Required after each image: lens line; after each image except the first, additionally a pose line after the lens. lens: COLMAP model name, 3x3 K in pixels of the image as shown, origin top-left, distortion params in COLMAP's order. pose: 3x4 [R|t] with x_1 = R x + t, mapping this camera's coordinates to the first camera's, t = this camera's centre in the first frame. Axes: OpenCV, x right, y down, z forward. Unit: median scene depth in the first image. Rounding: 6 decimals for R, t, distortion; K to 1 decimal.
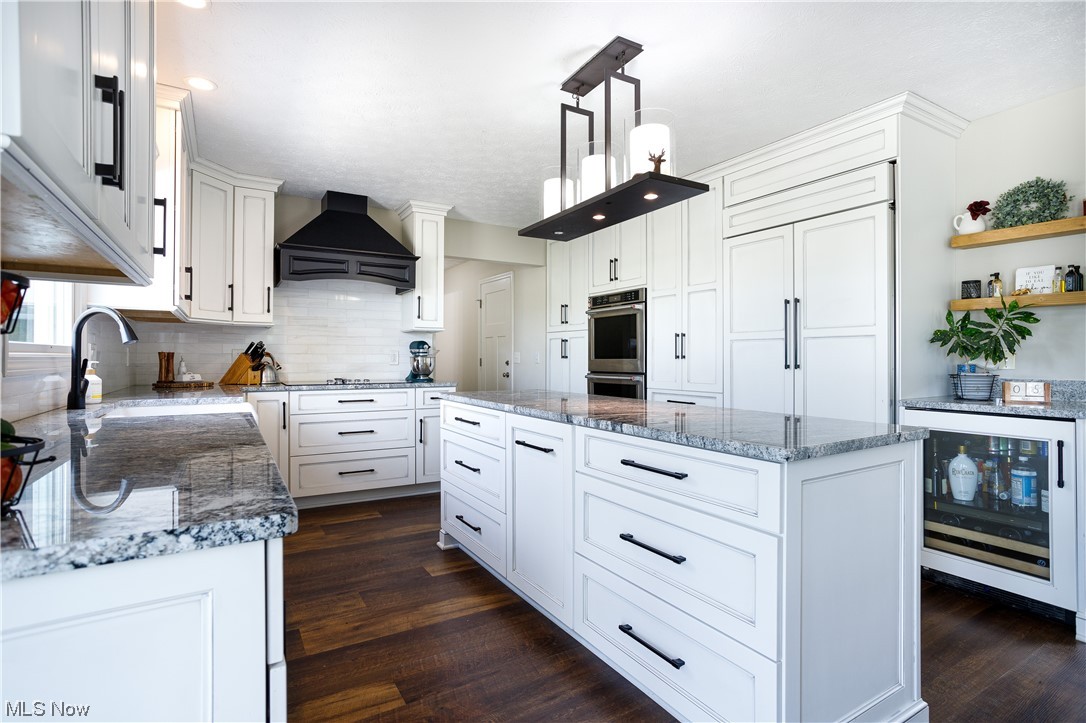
lens RADIAL K [[531.0, 0, 542.9], [0, 531.0, 359.1], [0, 0, 1]] dist [-0.026918, 0.007184]
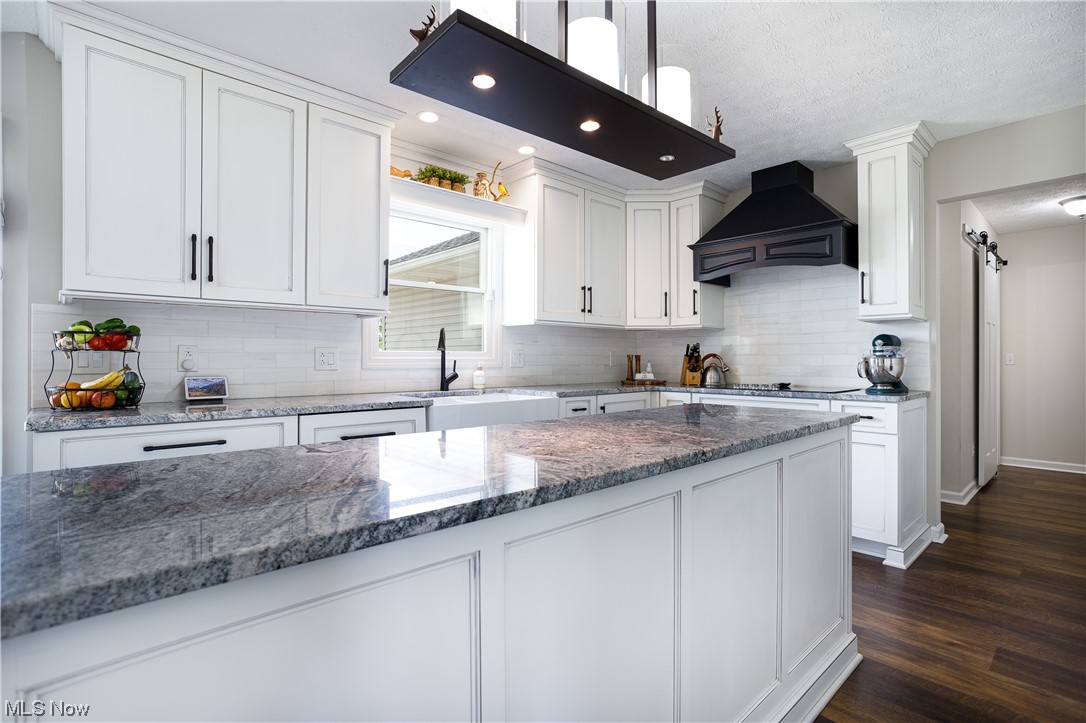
lens RADIAL K [[531.0, 0, 535.5], [0, 531.0, 358.5], [0, 0, 1]] dist [-0.026918, 0.007184]
pose [[0.205088, -0.004345, -0.978734, 0.418348], [-0.000883, 0.999989, -0.004624, 0.001006], [0.978743, 0.001813, 0.205082, 0.490065]]
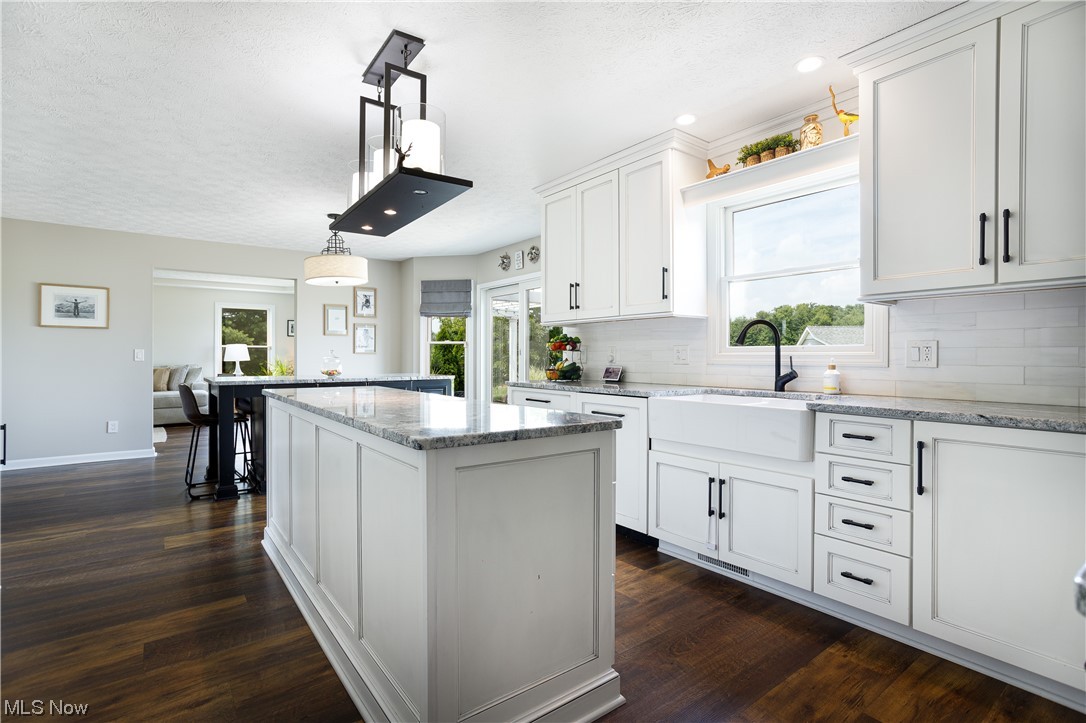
lens RADIAL K [[531.0, 0, 536.8], [0, 531.0, 357.5], [0, 0, 1]] dist [-0.026918, 0.007184]
pose [[-0.995534, 0.003635, -0.094332, -0.049426], [0.002676, 0.999943, 0.010289, -0.006773], [0.094364, 0.009990, -0.995488, 1.236287]]
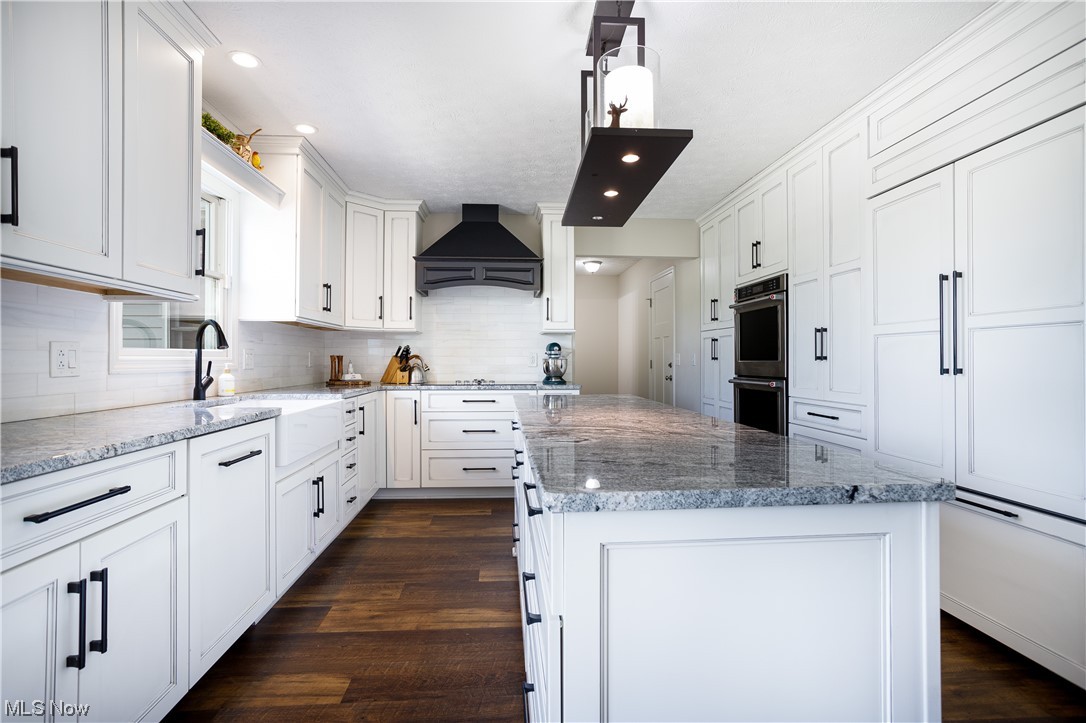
lens RADIAL K [[531.0, 0, 540.7], [0, 531.0, 359.6], [0, 0, 1]] dist [-0.026918, 0.007184]
pose [[0.893861, -0.001939, -0.448340, 0.231929], [0.000673, 0.999995, -0.002982, 0.000401], [0.448343, 0.002364, 0.893858, 0.116854]]
